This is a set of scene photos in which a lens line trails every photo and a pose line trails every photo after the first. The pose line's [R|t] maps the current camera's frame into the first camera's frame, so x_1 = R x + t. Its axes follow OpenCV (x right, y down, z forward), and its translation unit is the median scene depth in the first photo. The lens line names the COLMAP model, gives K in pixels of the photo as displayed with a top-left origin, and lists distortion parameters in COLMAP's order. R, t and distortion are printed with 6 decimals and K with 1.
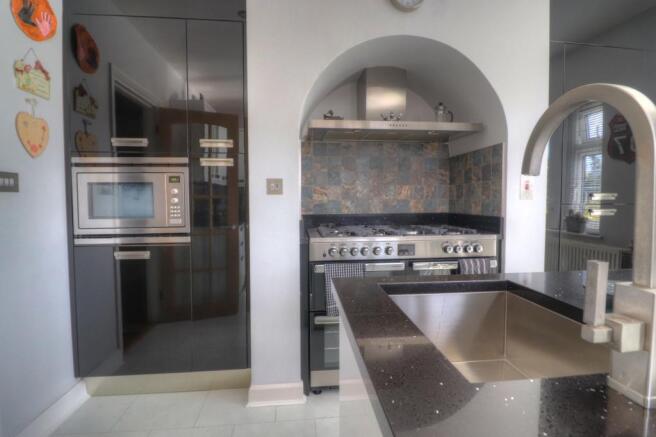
lens RADIAL K [[305.7, 0, 332.9], [0, 305.7, 212.9], [0, 0, 1]] dist [-0.018152, -0.002844]
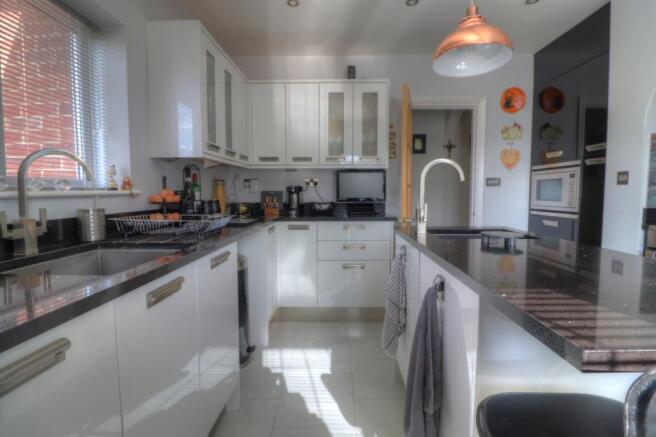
lens RADIAL K [[305.7, 0, 332.3], [0, 305.7, 211.8], [0, 0, 1]] dist [-0.018152, -0.002844]
pose [[-0.126410, 0.068010, -0.989644, 1.130764], [-0.042372, 0.996366, 0.073884, 0.006448], [0.991073, 0.051273, -0.123069, 0.024143]]
